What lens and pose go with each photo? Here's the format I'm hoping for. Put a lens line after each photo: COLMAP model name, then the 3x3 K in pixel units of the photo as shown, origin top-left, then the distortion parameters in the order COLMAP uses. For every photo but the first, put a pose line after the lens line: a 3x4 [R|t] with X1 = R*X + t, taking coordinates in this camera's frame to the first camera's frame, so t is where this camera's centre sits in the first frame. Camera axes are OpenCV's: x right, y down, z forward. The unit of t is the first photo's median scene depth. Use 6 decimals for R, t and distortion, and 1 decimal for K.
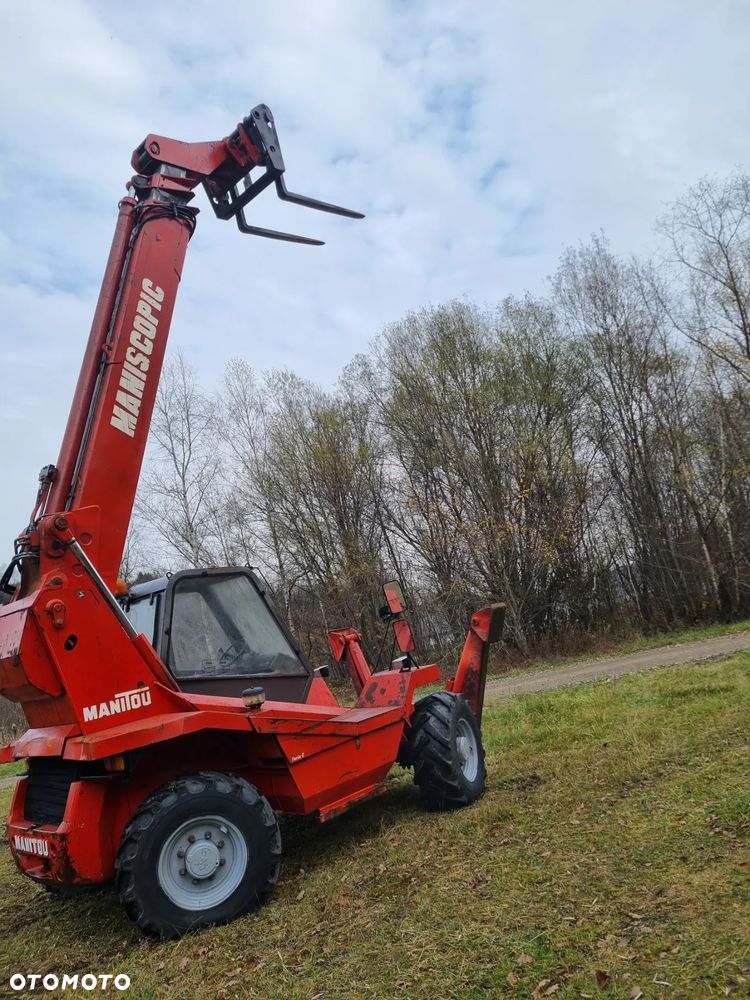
lens RADIAL K [[755.5, 0, 375.0], [0, 755.5, 500.0], [0, 0, 1]] dist [0.073858, -0.056949]
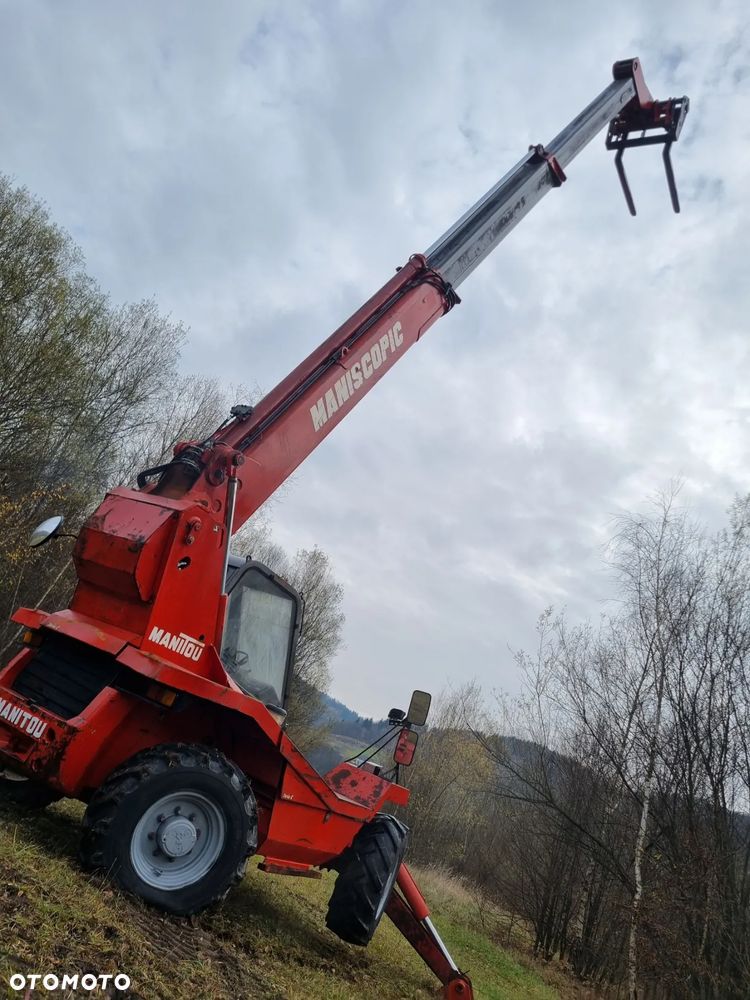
lens RADIAL K [[755.5, 0, 375.0], [0, 755.5, 500.0], [0, 0, 1]] dist [0.073858, -0.056949]
pose [[0.801515, 0.593508, 0.072954, -0.306411], [-0.571741, 0.796367, -0.197258, 0.166449], [-0.175172, 0.116395, 0.977633, -0.009182]]
